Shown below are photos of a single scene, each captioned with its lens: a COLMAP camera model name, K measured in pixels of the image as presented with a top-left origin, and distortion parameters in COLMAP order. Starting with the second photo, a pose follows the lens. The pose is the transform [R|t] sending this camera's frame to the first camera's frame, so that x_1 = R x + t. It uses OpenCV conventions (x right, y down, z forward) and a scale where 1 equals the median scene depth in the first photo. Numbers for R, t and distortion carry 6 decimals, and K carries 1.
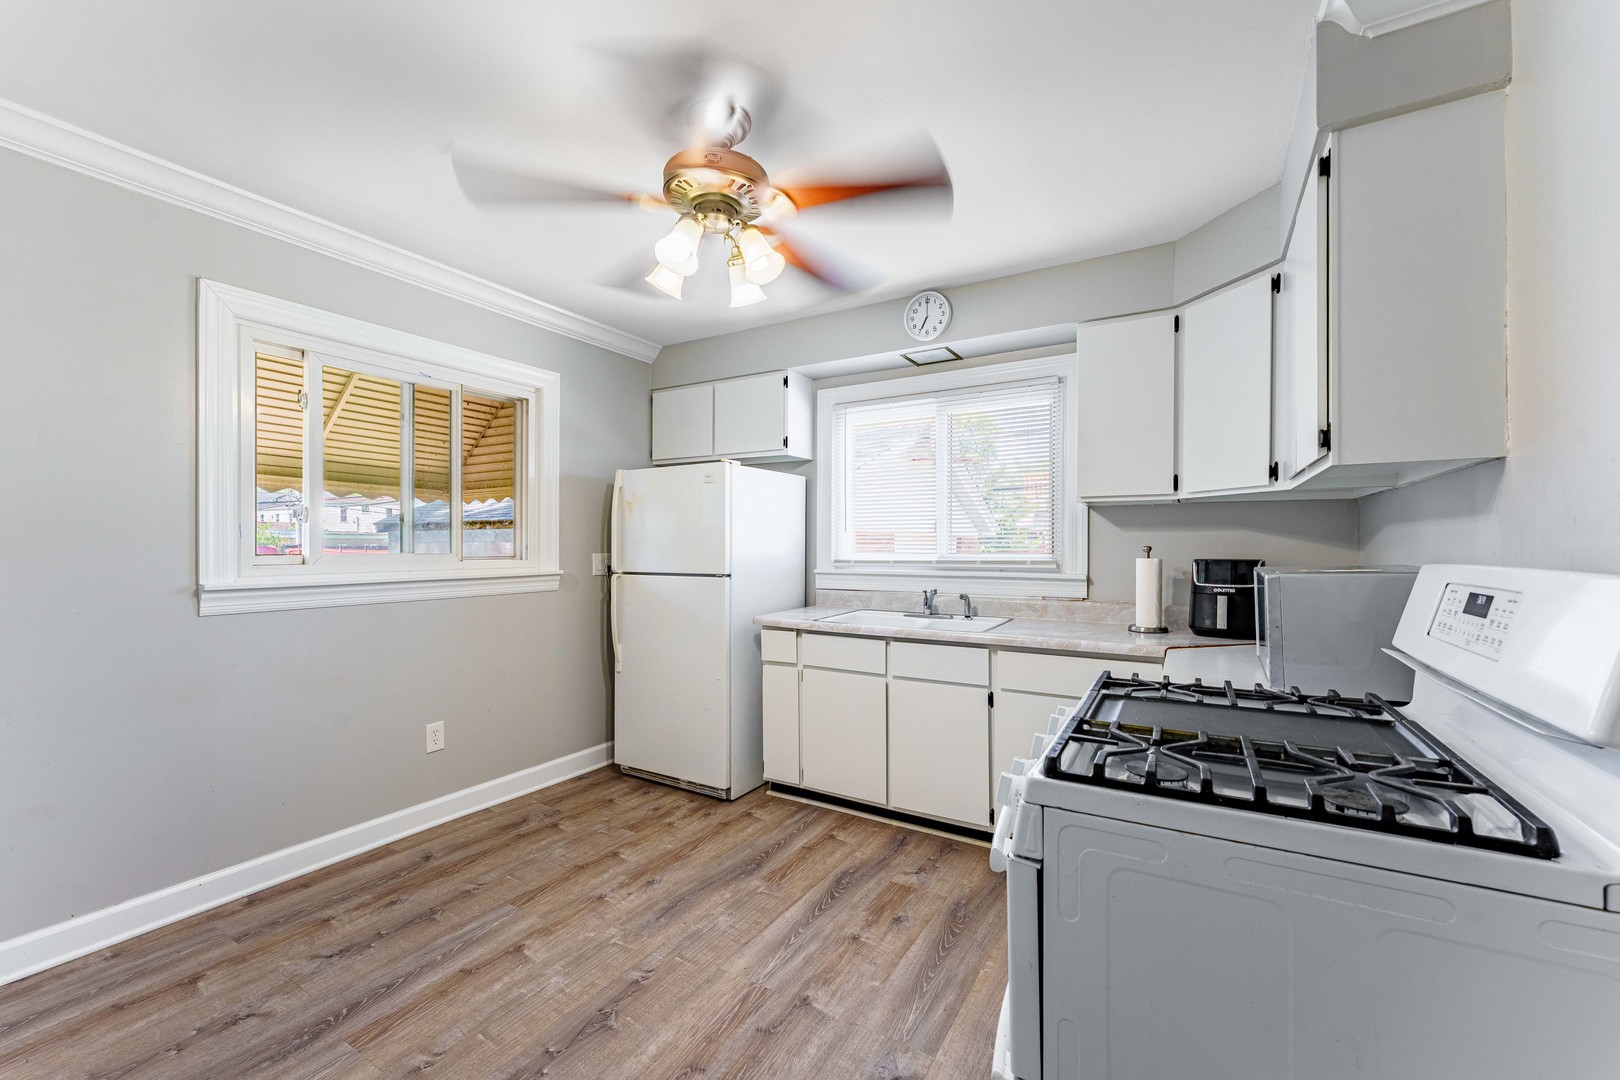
lens RADIAL K [[653.1, 0, 824.5], [0, 653.1, 546.3], [0, 0, 1]] dist [-0.001195, -0.000059]
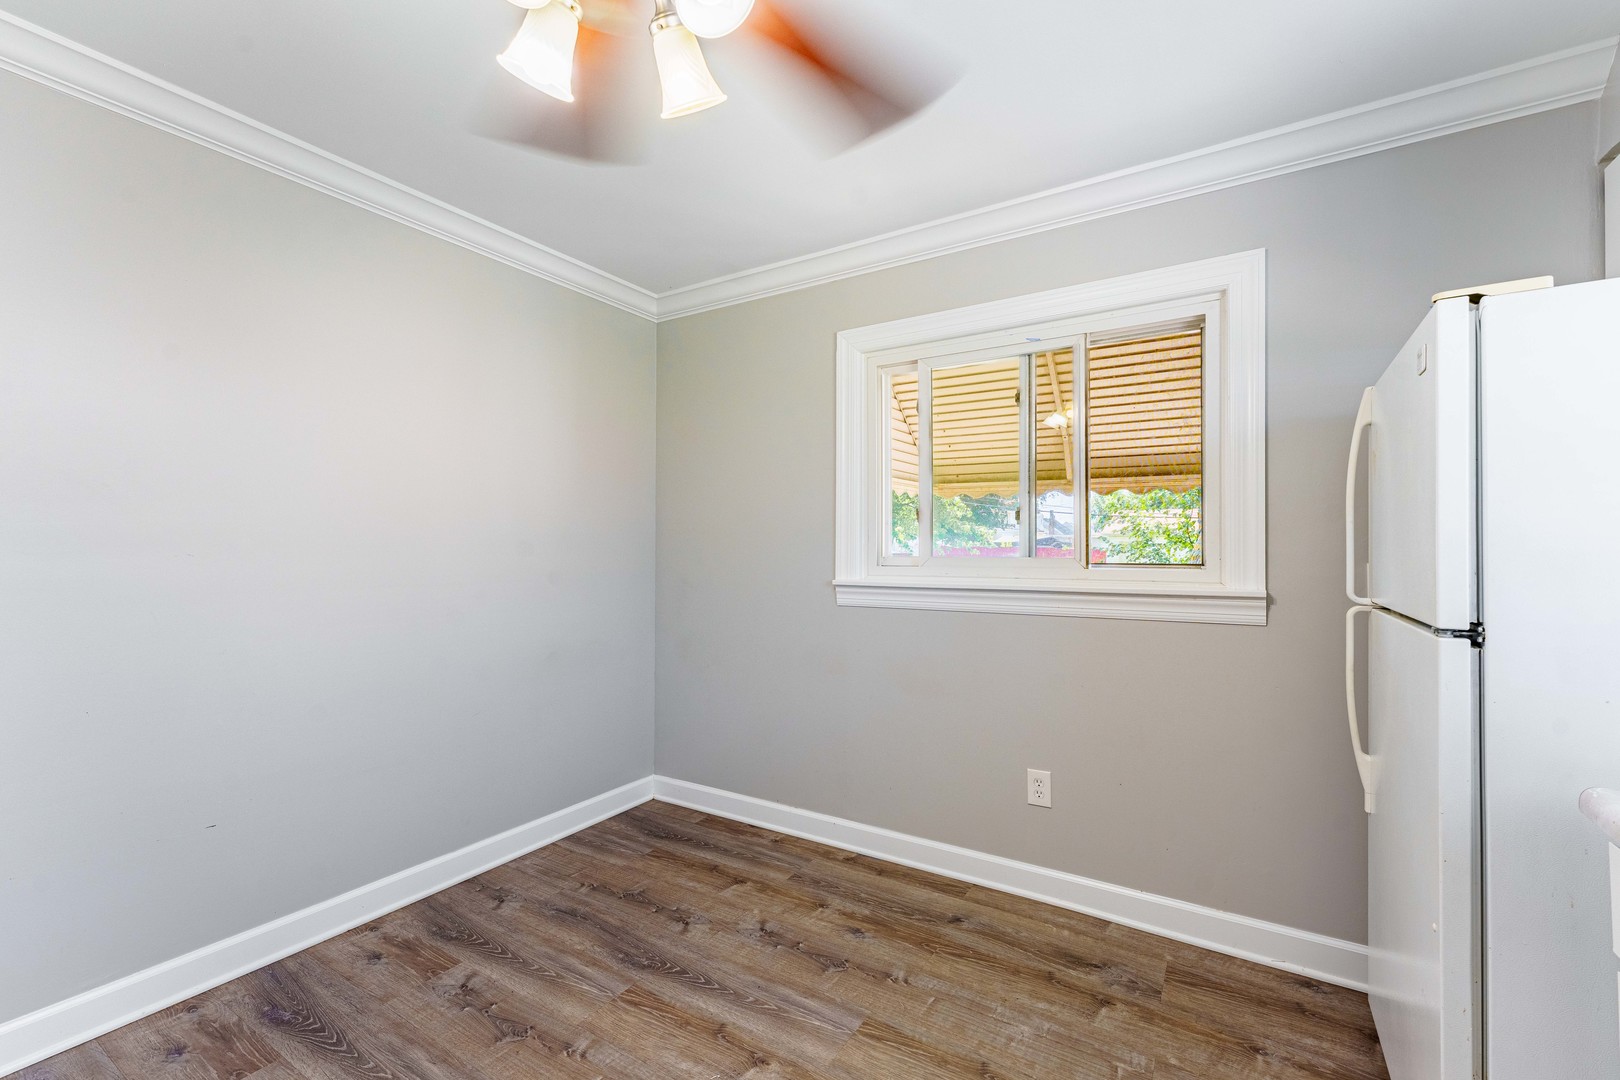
lens RADIAL K [[653.1, 0, 775.1], [0, 653.1, 544.3], [0, 0, 1]] dist [-0.001195, -0.000059]
pose [[-0.036610, -0.010158, -0.999278, 0.241516], [-0.002327, 0.999946, -0.010079, 0.004256], [0.999327, 0.001957, -0.036632, 0.797360]]
